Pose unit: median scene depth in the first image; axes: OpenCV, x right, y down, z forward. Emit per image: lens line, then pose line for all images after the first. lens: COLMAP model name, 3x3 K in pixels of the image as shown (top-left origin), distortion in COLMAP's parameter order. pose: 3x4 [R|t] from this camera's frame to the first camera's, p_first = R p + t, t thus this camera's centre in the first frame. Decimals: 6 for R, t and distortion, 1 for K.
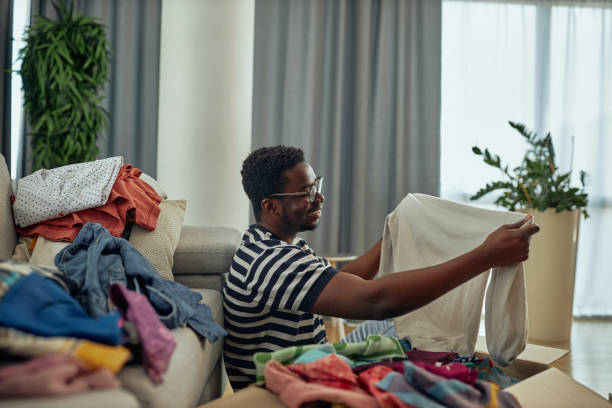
lens RADIAL K [[599.8, 0, 306.0], [0, 599.8, 204.0], [0, 0, 1]] dist [-0.005673, 0.005309]
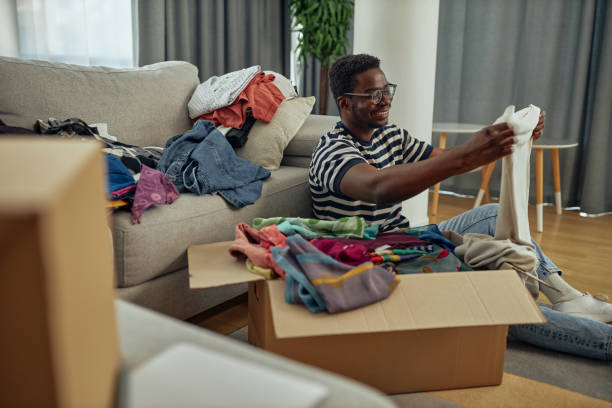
lens RADIAL K [[599.8, 0, 306.0], [0, 599.8, 204.0], [0, 0, 1]] dist [-0.005673, 0.005309]
pose [[0.798566, 0.135858, -0.586374, 0.349100], [0.000366, 0.974084, 0.226186, -0.047259], [0.601907, -0.180839, 0.777821, -0.023385]]
